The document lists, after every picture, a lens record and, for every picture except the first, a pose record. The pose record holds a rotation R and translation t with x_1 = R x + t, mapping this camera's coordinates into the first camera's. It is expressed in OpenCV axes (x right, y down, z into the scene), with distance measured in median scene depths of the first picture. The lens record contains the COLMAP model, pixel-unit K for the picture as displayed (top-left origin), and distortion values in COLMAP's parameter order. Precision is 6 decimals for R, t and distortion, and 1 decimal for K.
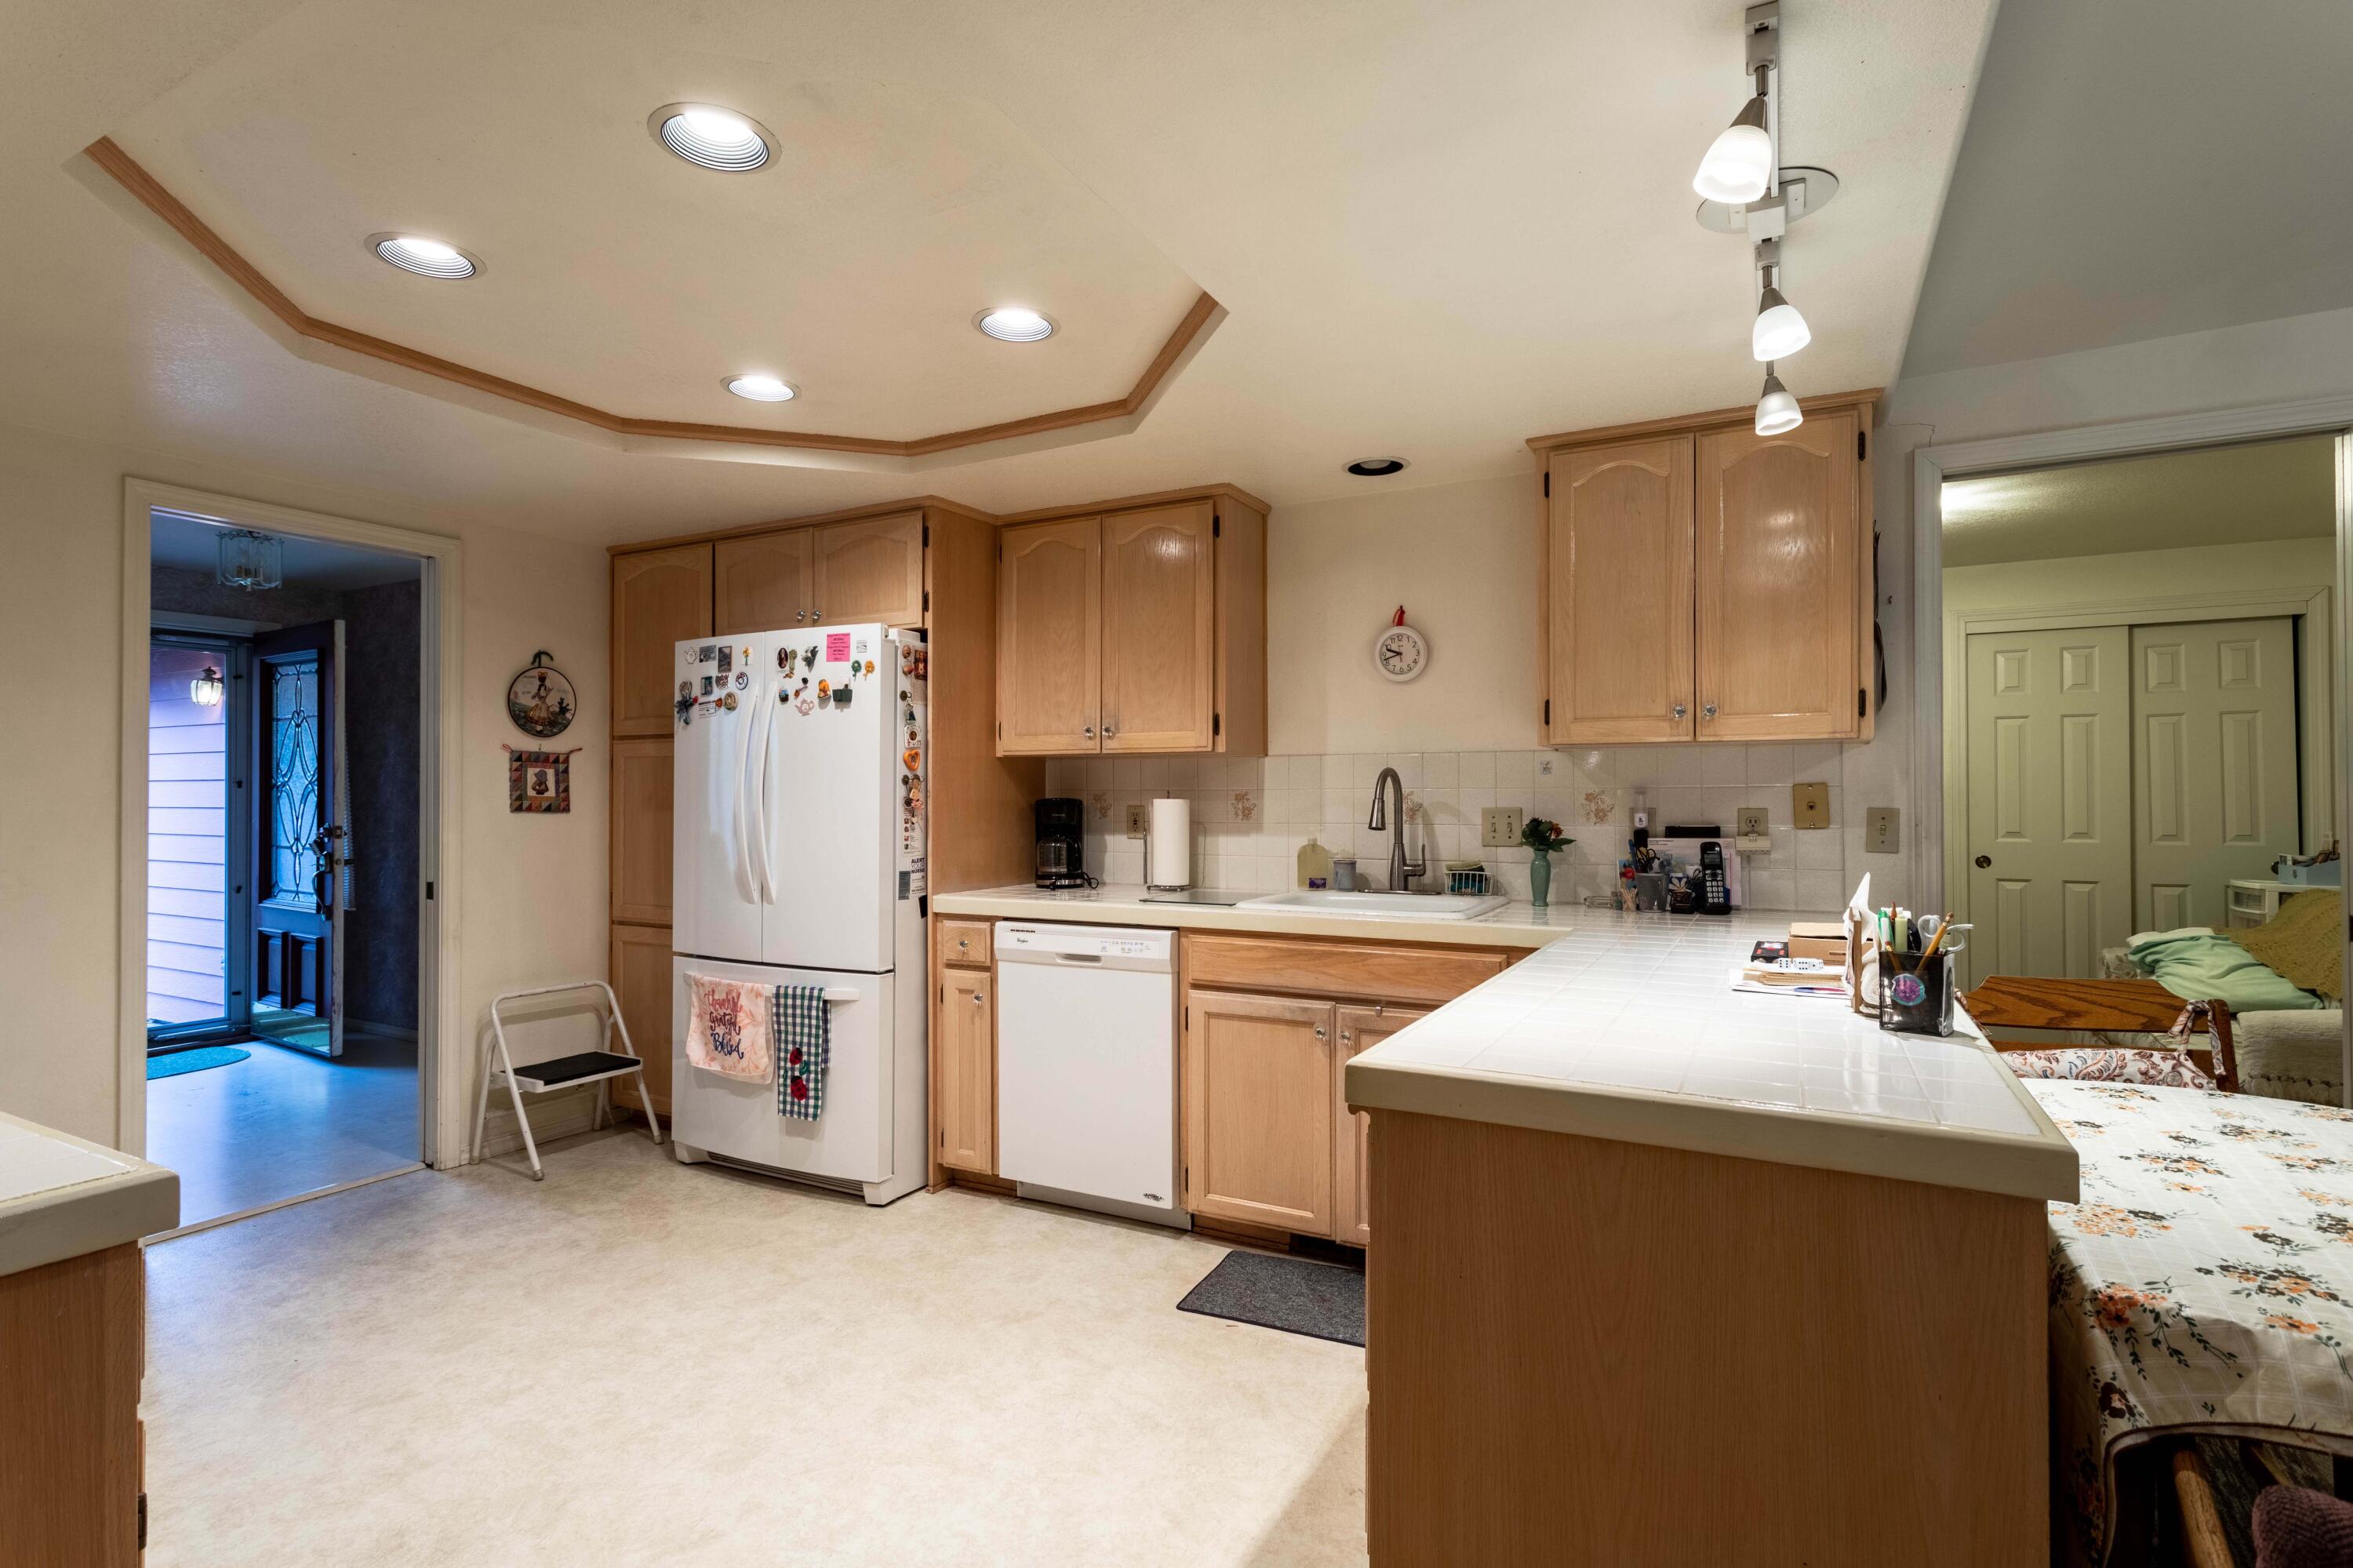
lens RADIAL K [[1138.3, 0, 1176.5], [0, 1138.3, 784.0], [0, 0, 1]] dist [0.013294, 0.000115]
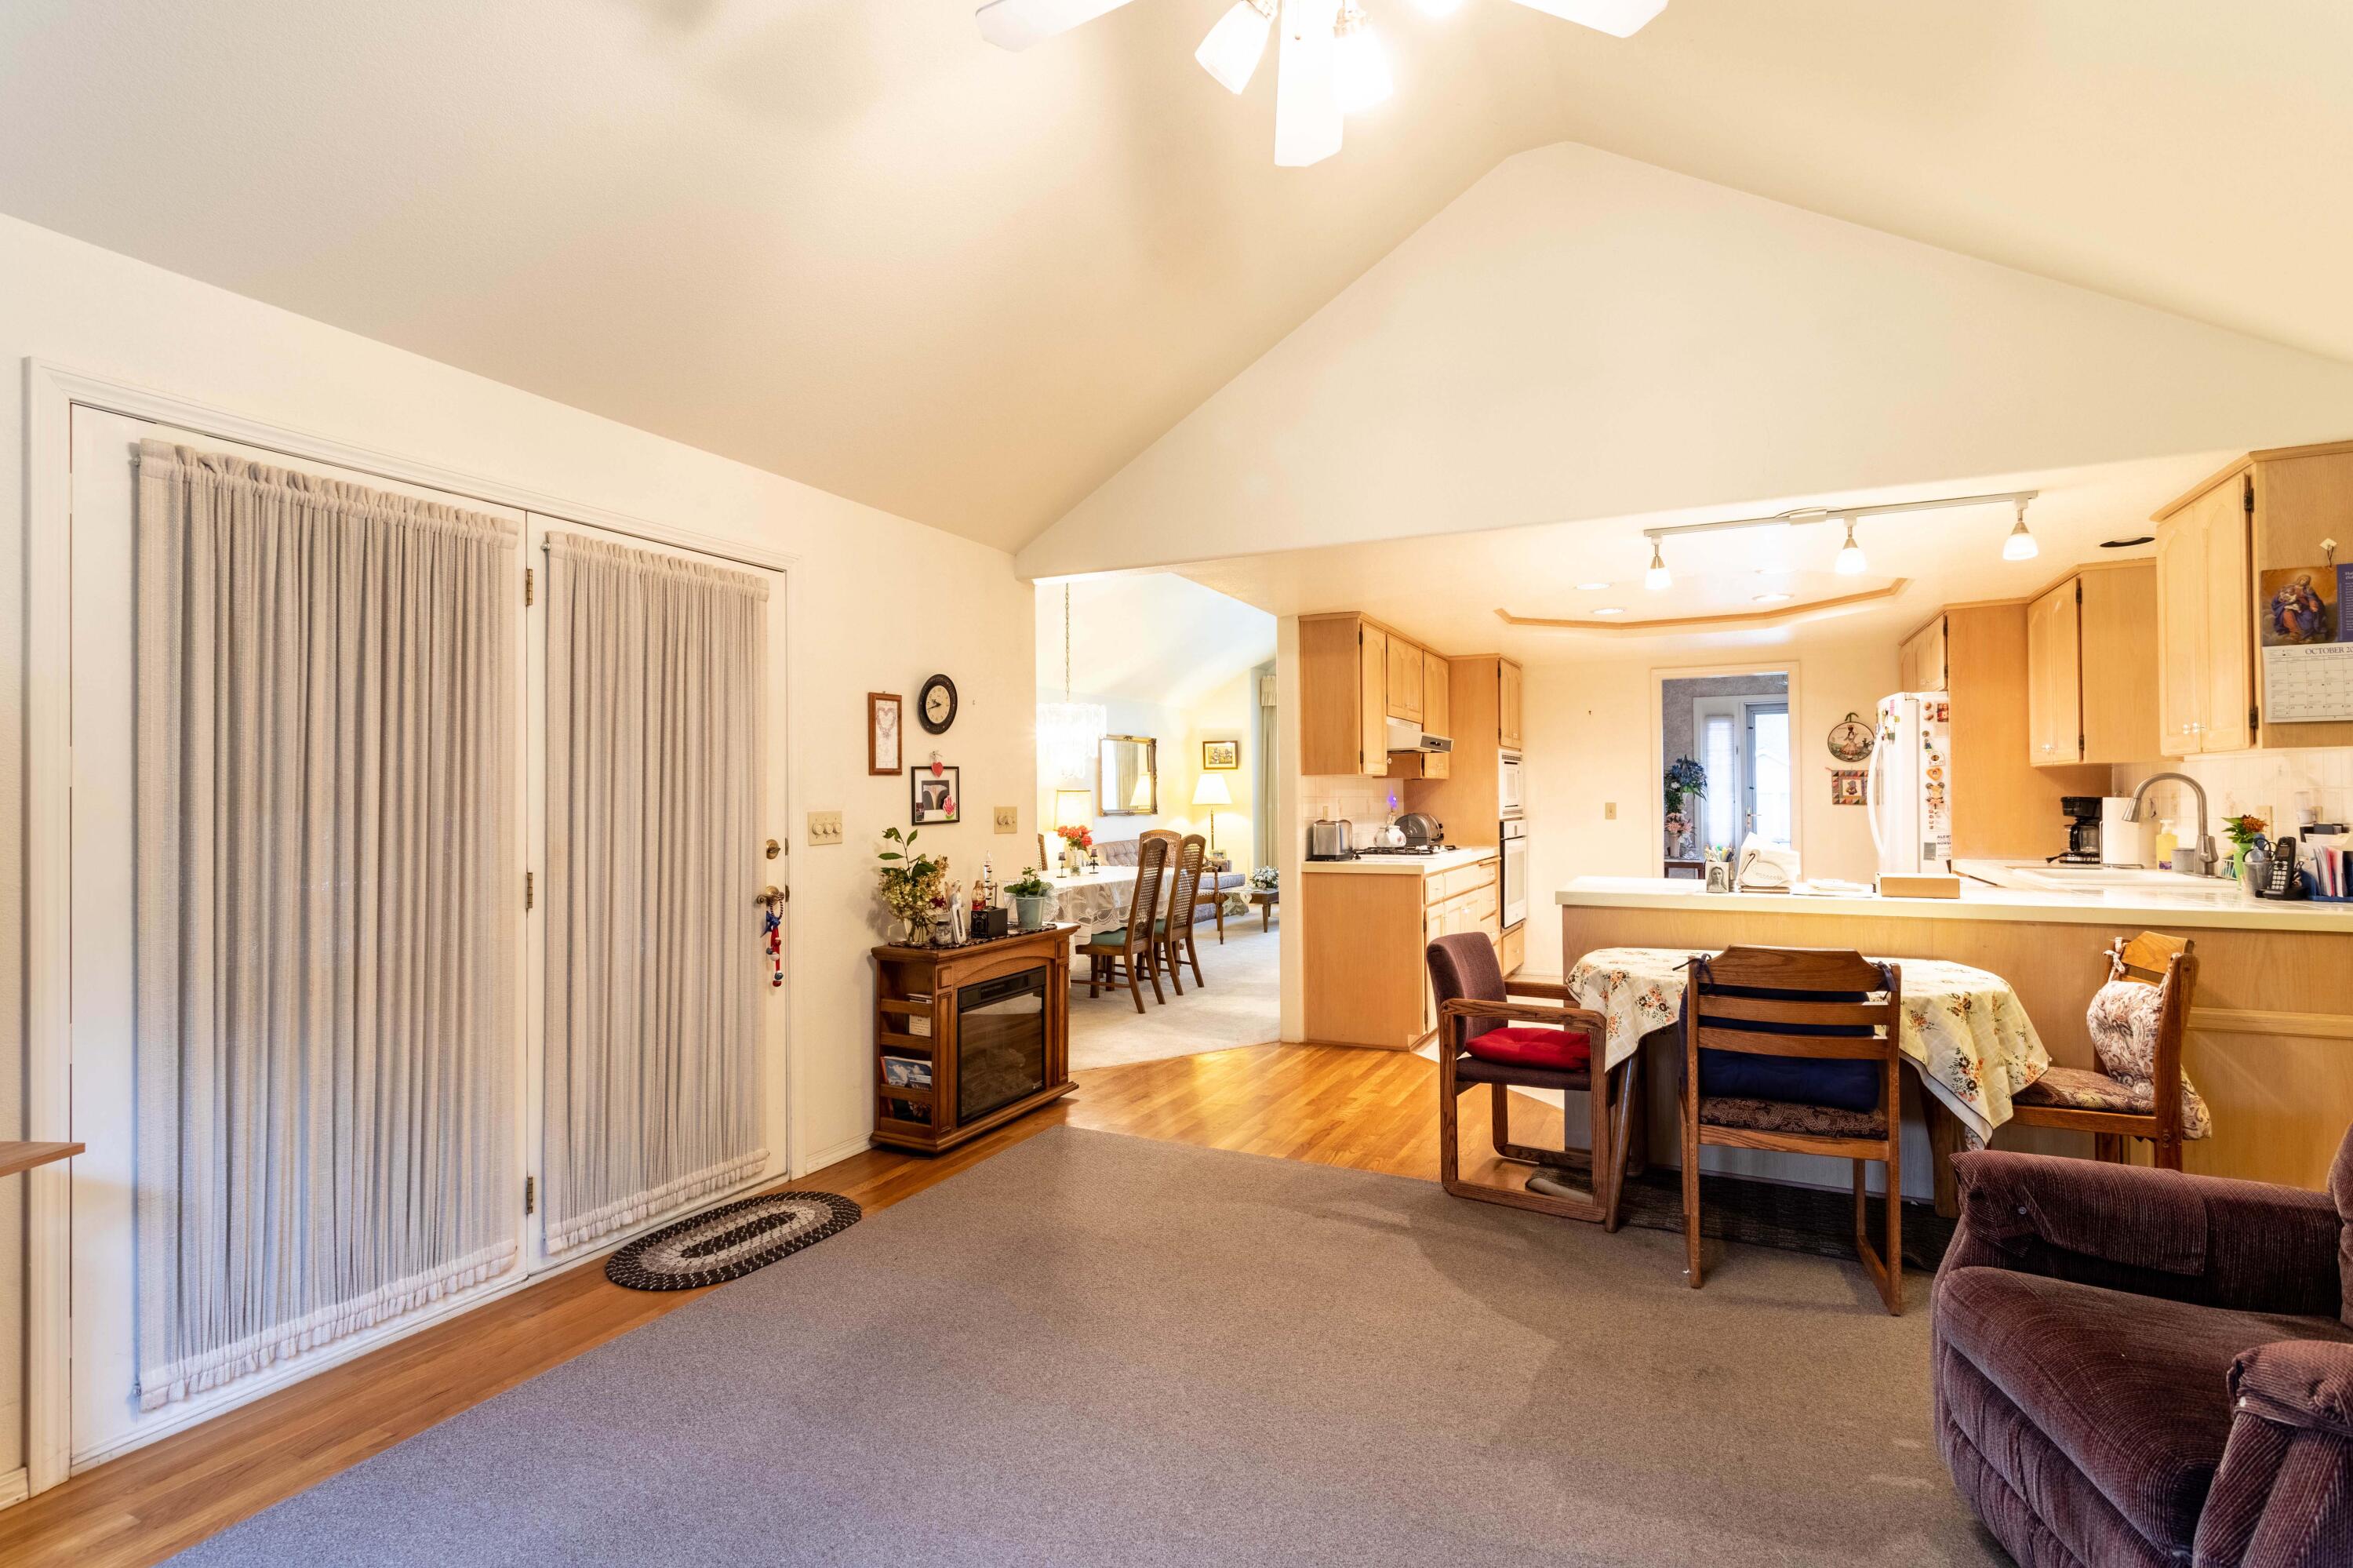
lens RADIAL K [[1138.3, 0, 1176.5], [0, 1138.3, 784.0], [0, 0, 1]] dist [0.013294, 0.000115]
pose [[0.049350, -0.012296, -0.998706, 1.236201], [0.017502, 0.999781, -0.011444, -0.005787], [0.998628, -0.016914, 0.049554, -0.128217]]
